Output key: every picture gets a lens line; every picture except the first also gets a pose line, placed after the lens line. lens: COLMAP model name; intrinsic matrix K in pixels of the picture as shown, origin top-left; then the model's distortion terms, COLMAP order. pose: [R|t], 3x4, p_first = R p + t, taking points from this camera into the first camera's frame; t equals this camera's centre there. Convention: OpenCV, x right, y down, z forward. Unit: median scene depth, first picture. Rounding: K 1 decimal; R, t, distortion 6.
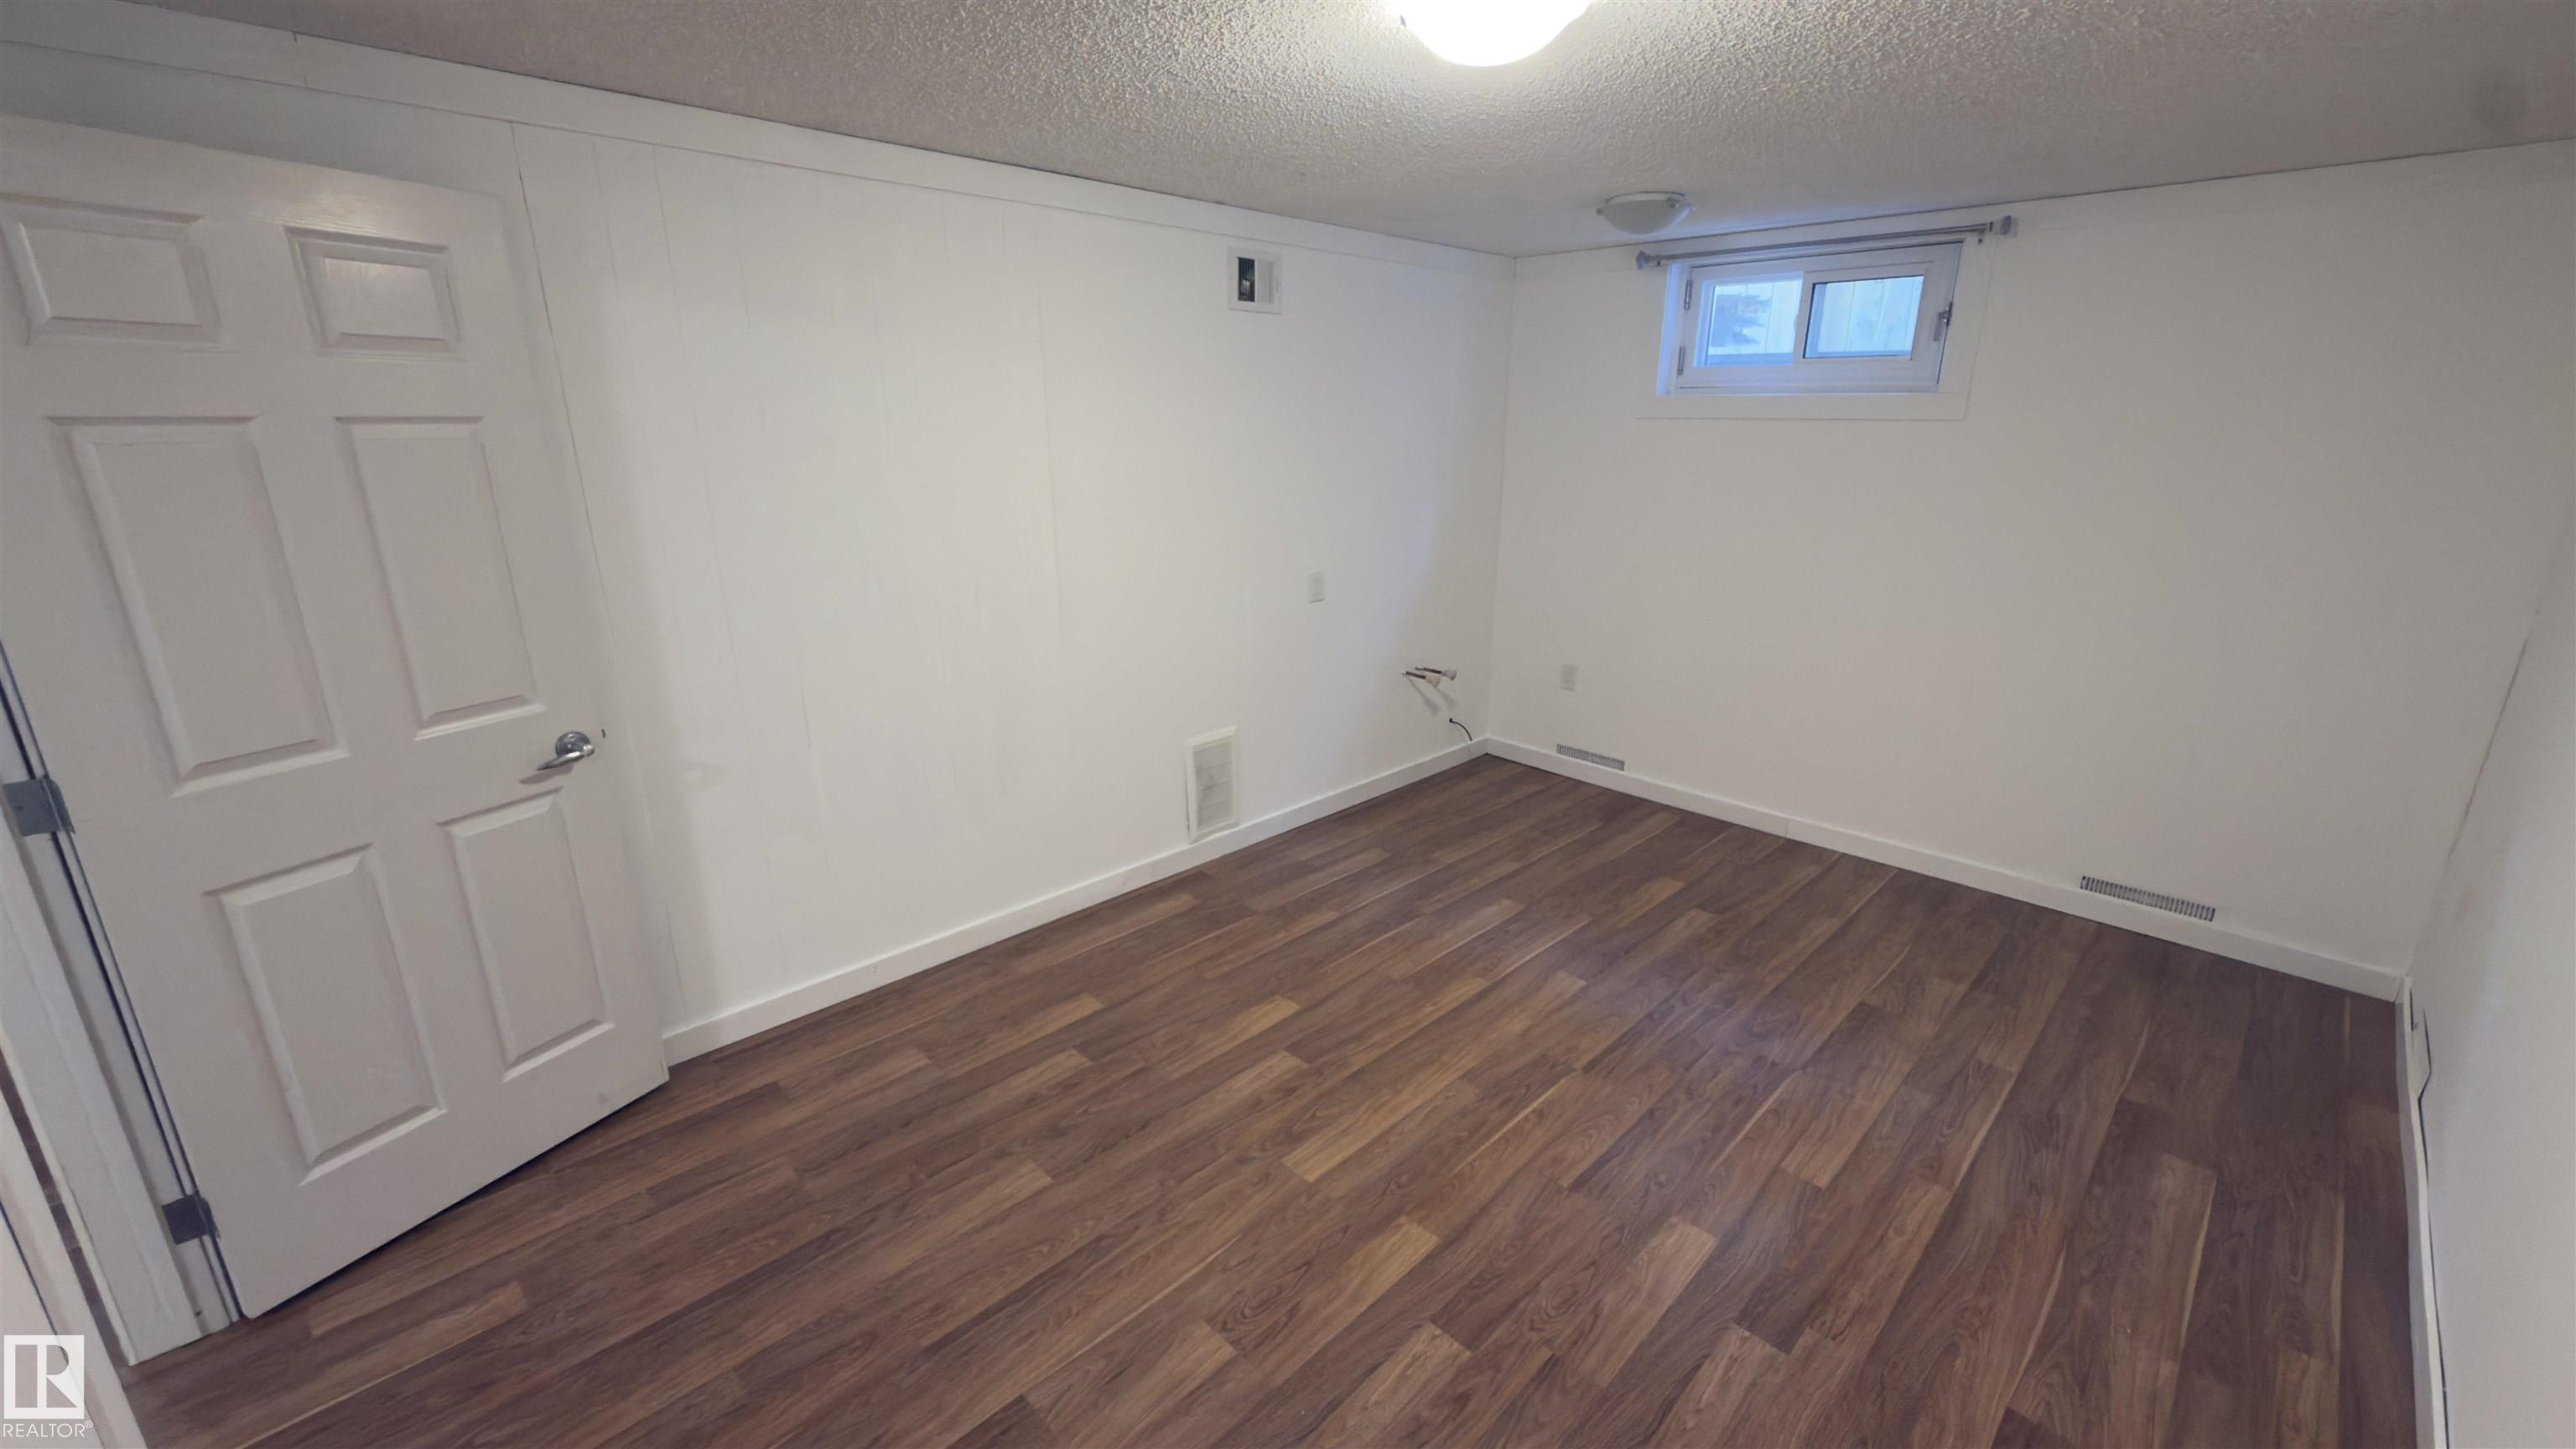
lens RADIAL K [[1019.9, 0, 1287.5], [0, 1019.9, 723.6], [0, 0, 1]] dist [0.000086, 0.000194]
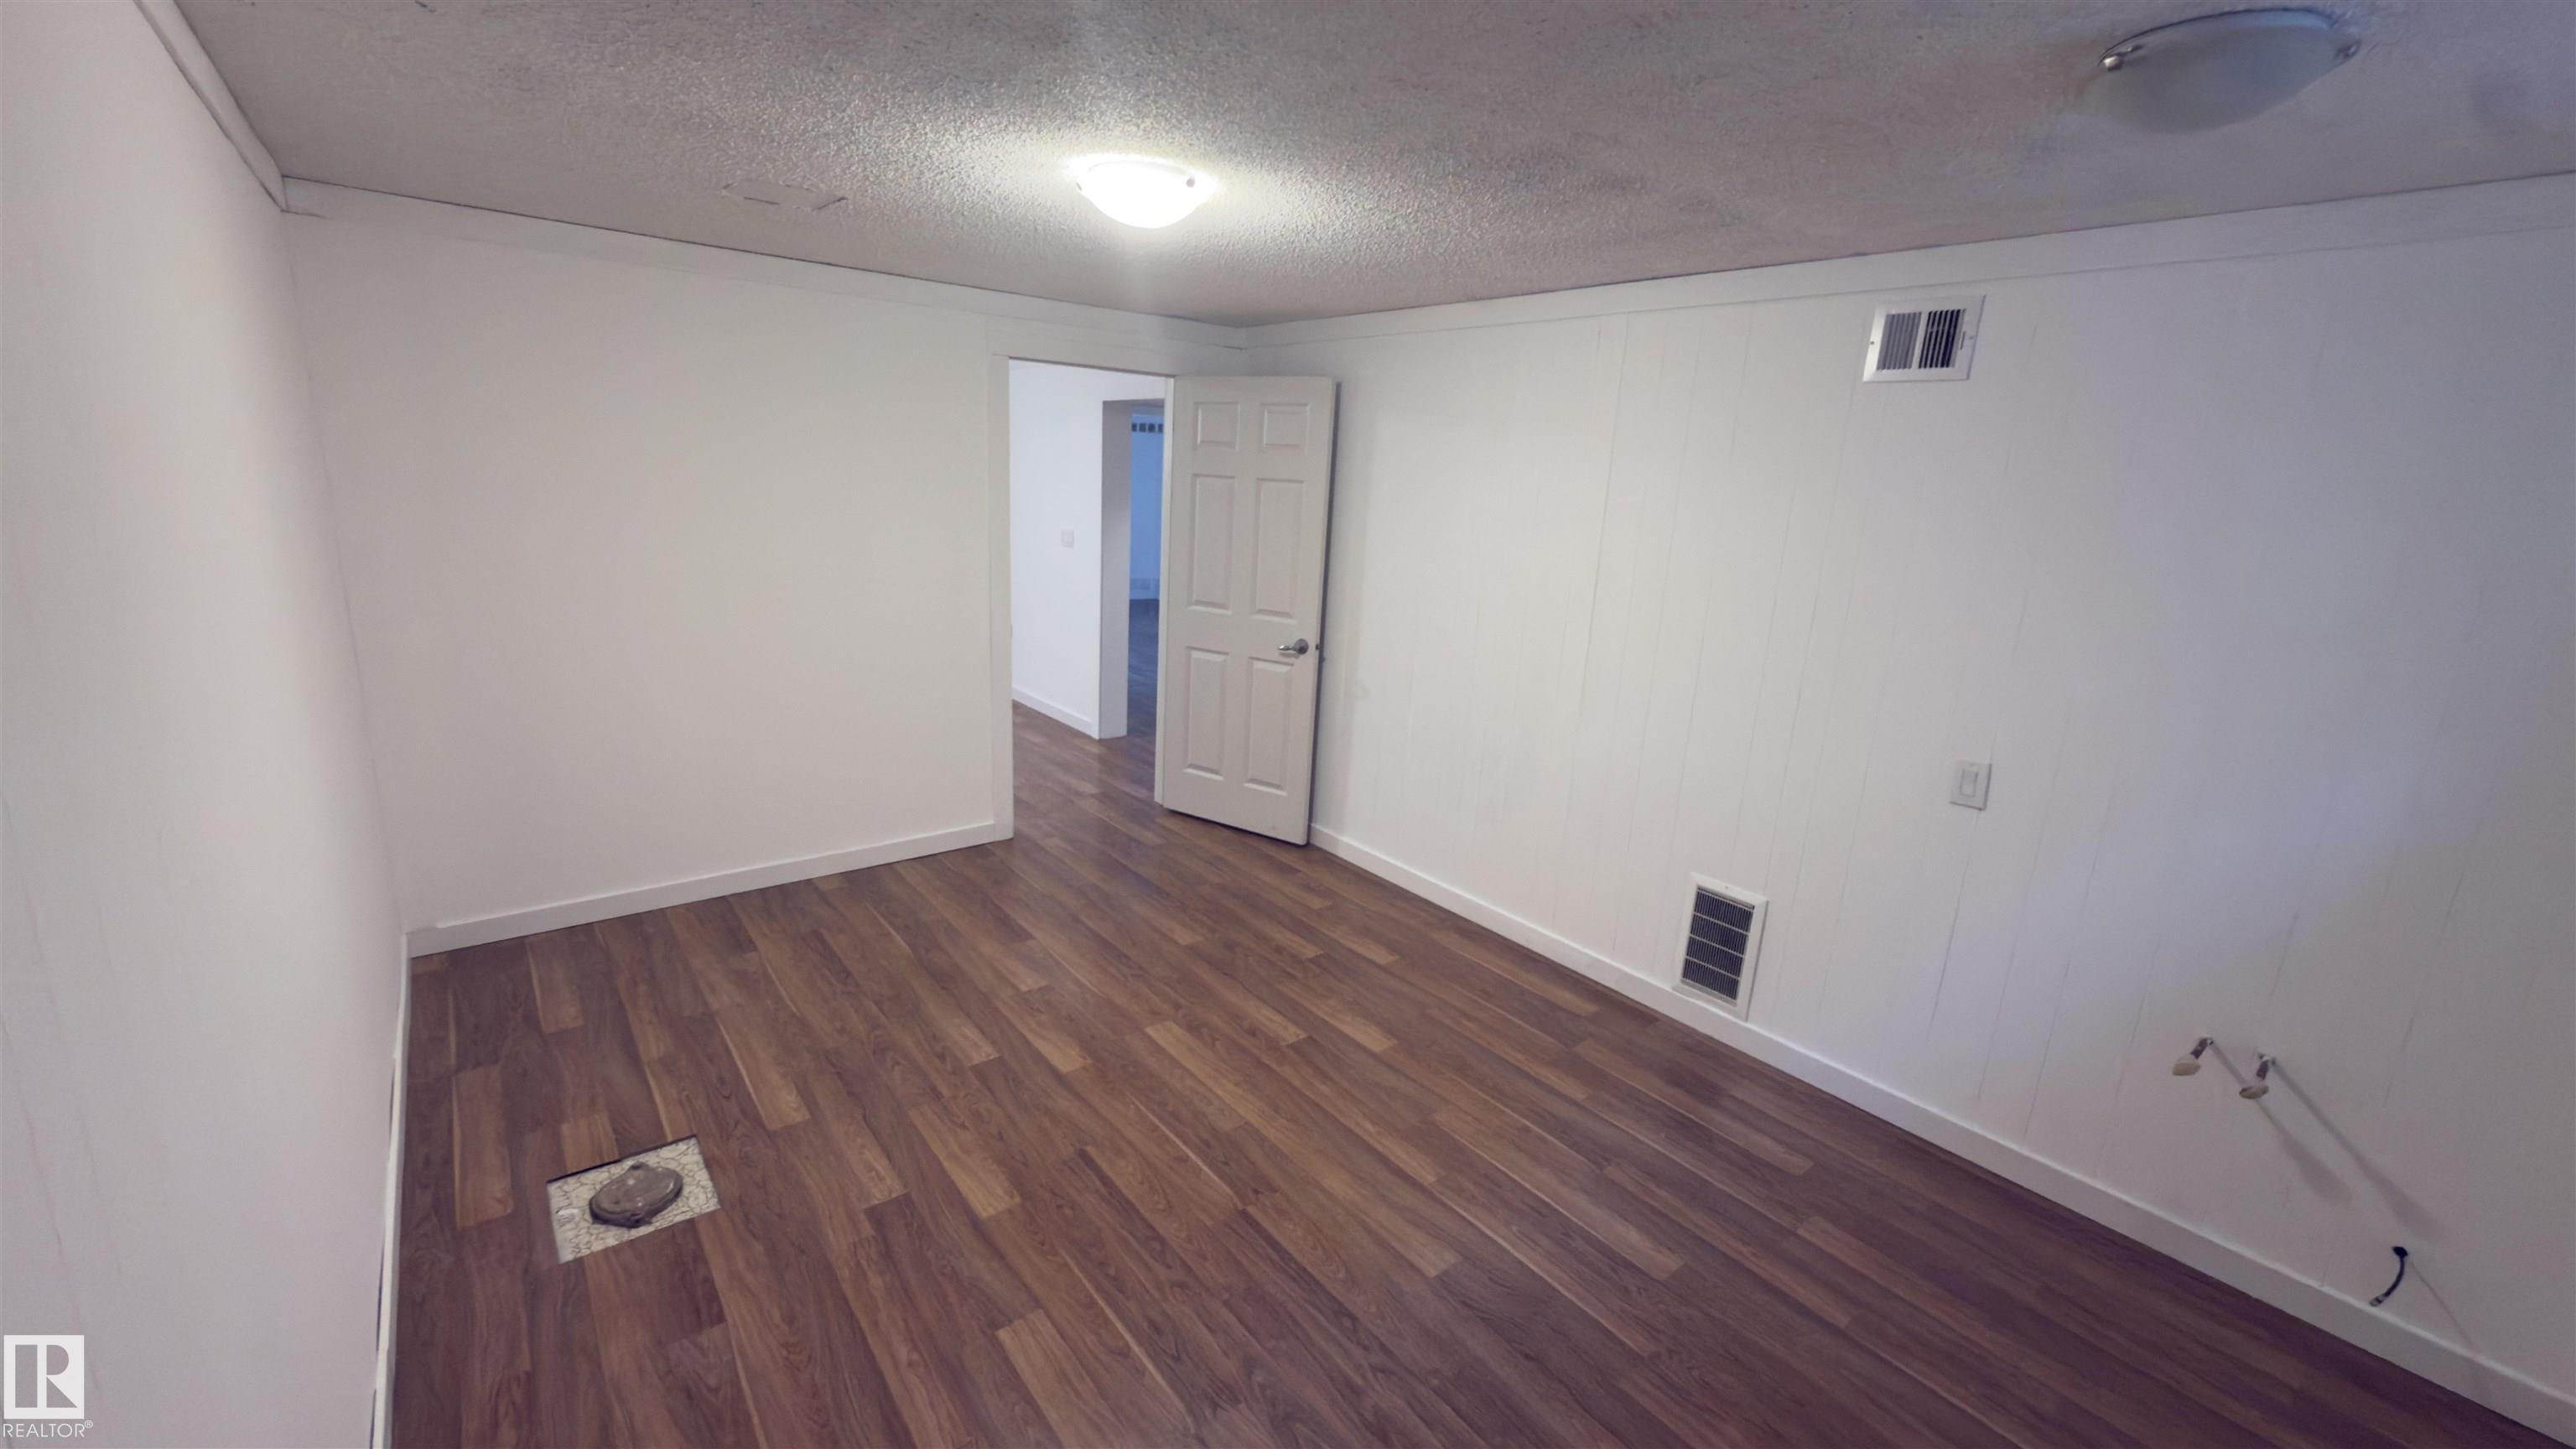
lens RADIAL K [[1019.9, 0, 1293.0], [0, 1019.9, 718.4], [0, 0, 1]] dist [0.000086, 0.000194]
pose [[-0.096495, 0.227009, -0.969101, 1.094486], [-0.342778, 0.906506, 0.246477, -0.293527], [0.934447, 0.355970, -0.009659, 0.938158]]
